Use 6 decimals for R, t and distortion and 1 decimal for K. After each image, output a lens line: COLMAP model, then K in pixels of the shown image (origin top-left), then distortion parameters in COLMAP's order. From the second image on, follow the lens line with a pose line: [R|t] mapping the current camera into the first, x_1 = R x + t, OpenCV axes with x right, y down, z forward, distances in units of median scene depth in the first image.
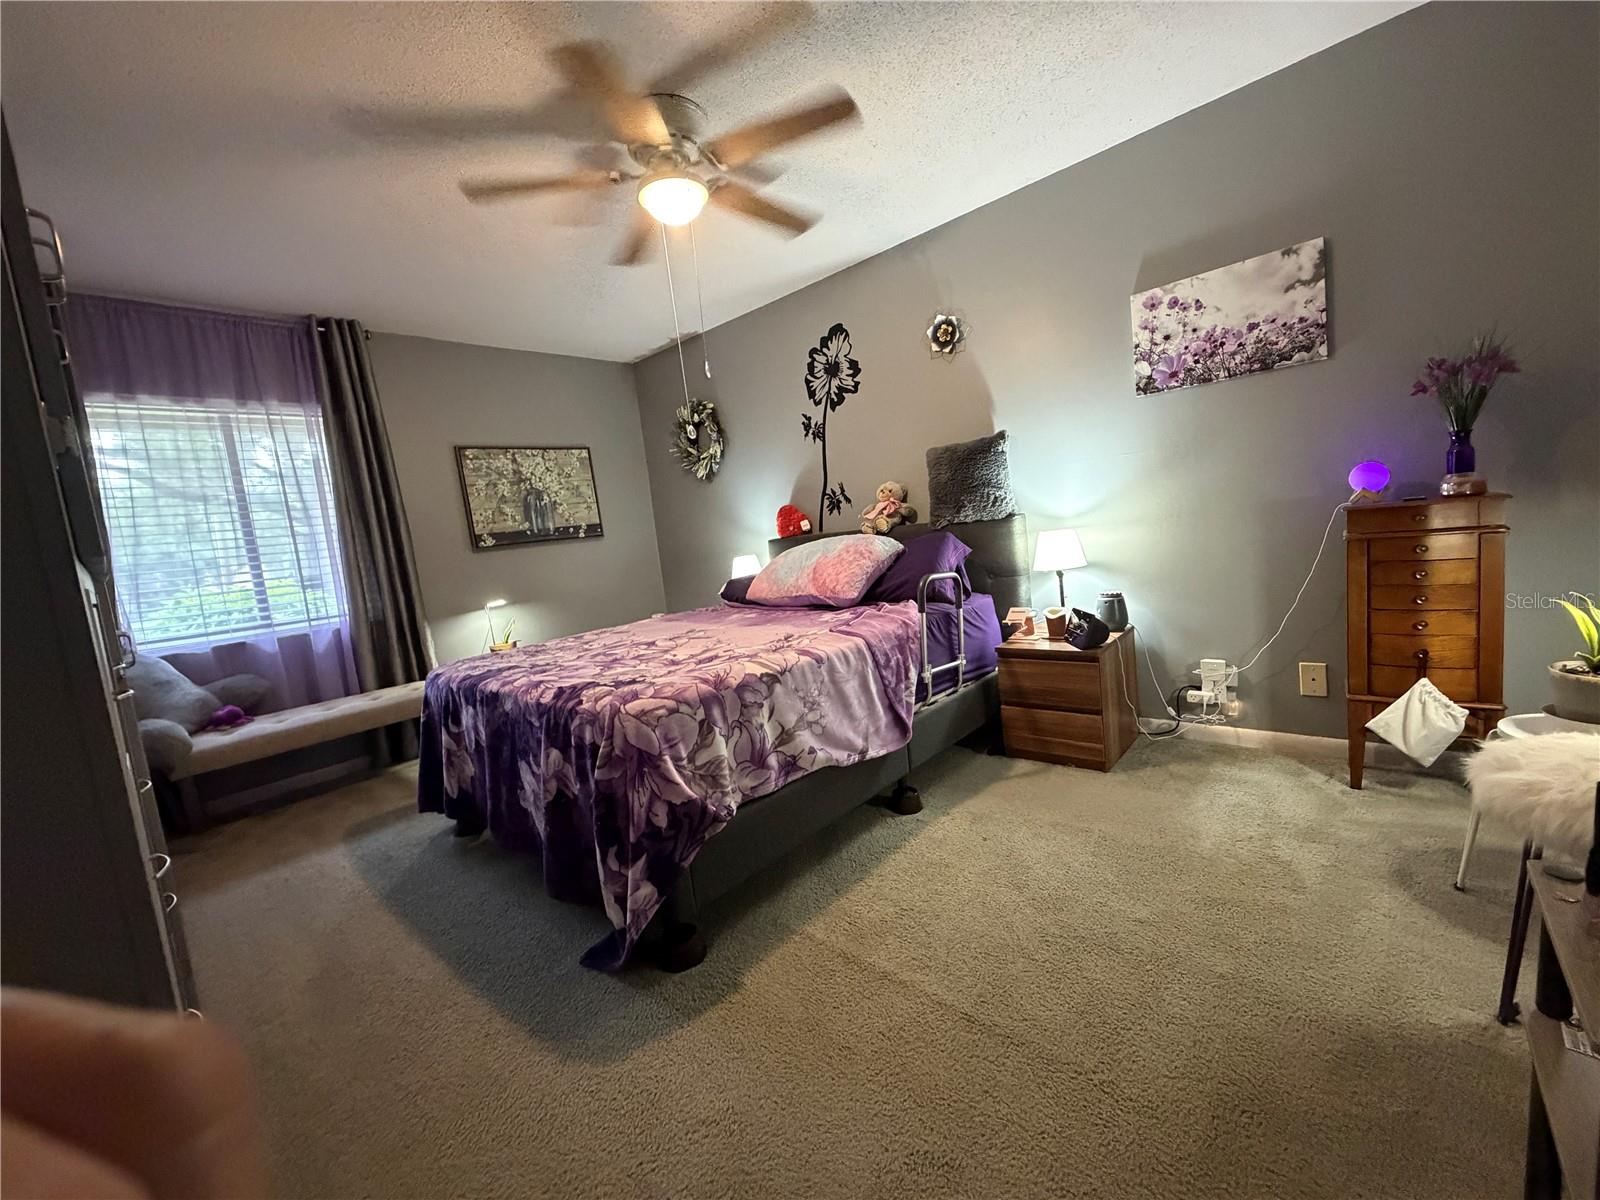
lens RADIAL K [[638.5, 0, 794.3], [0, 638.5, 602.2], [0, 0, 1]] dist [0.001600, 0.000107]
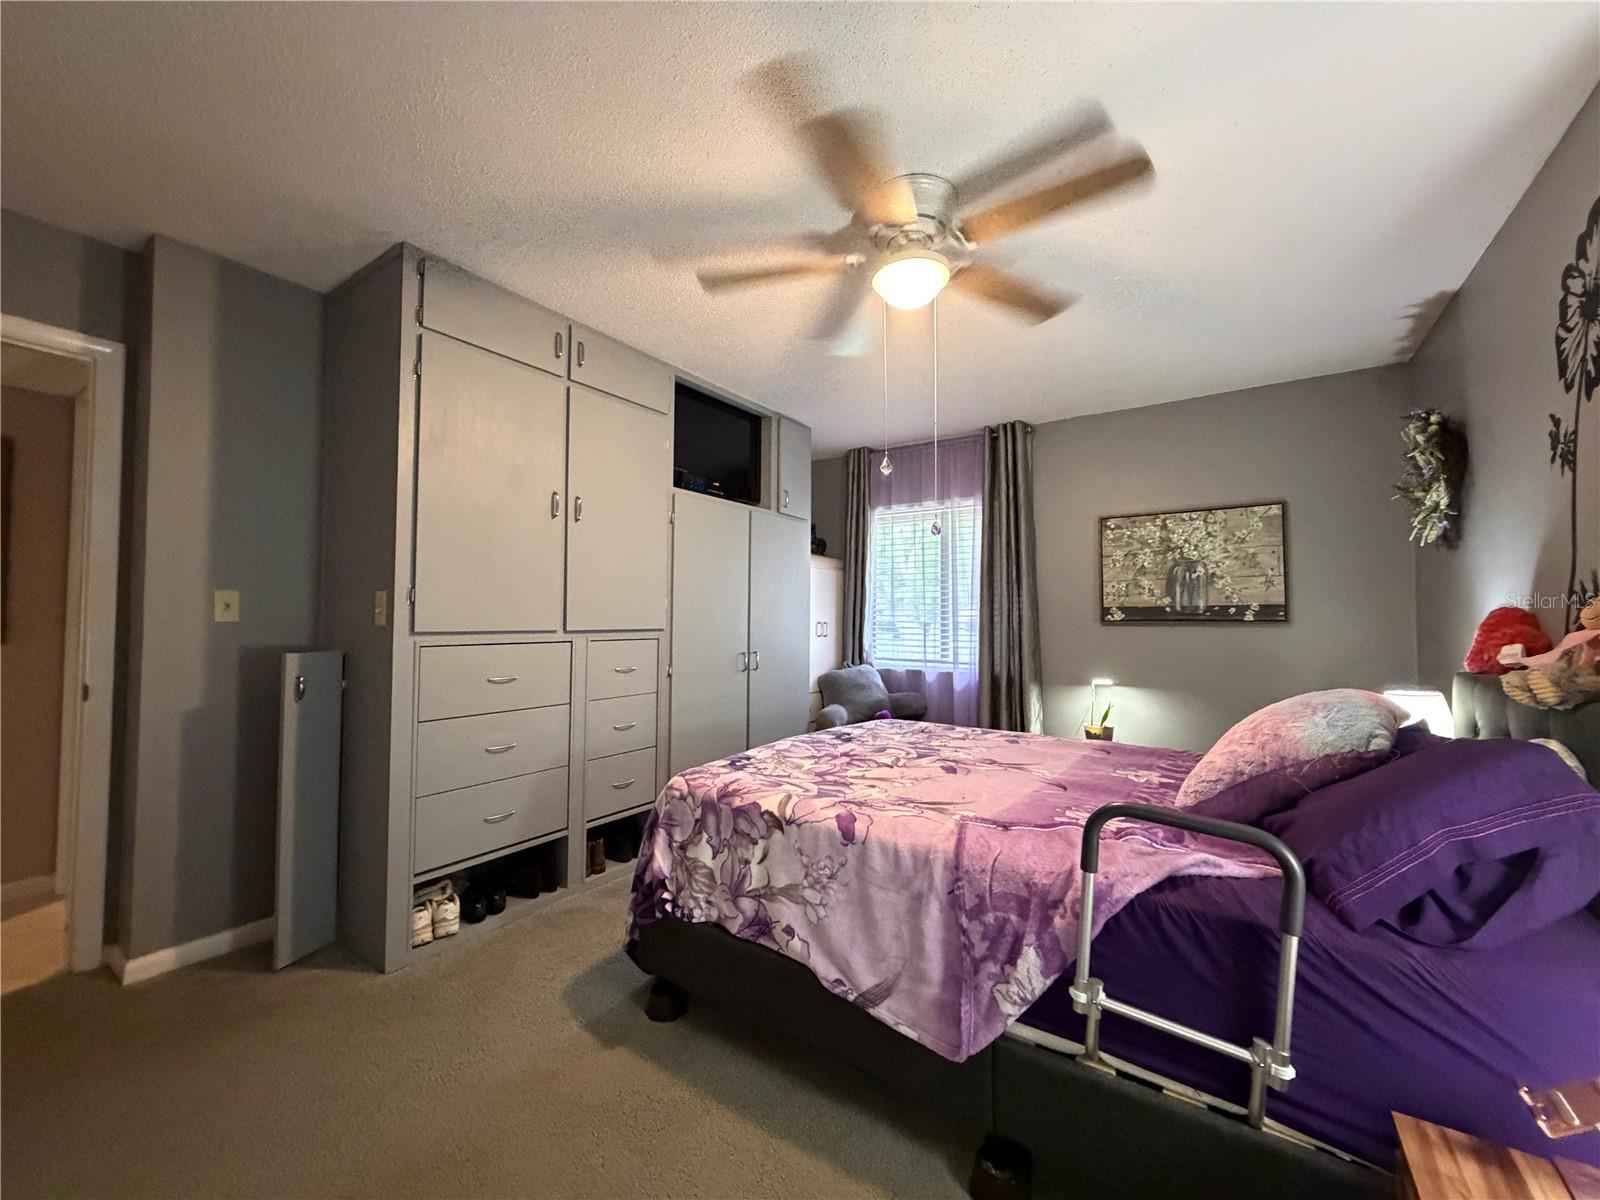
lens RADIAL K [[638.5, 0, 794.3], [0, 638.5, 602.2], [0, 0, 1]] dist [0.001600, 0.000107]
pose [[0.130835, 0.085569, -0.987705, 0.413761], [-0.133043, 0.988772, 0.068038, -0.124343], [0.982437, 0.122505, 0.140750, 0.433355]]
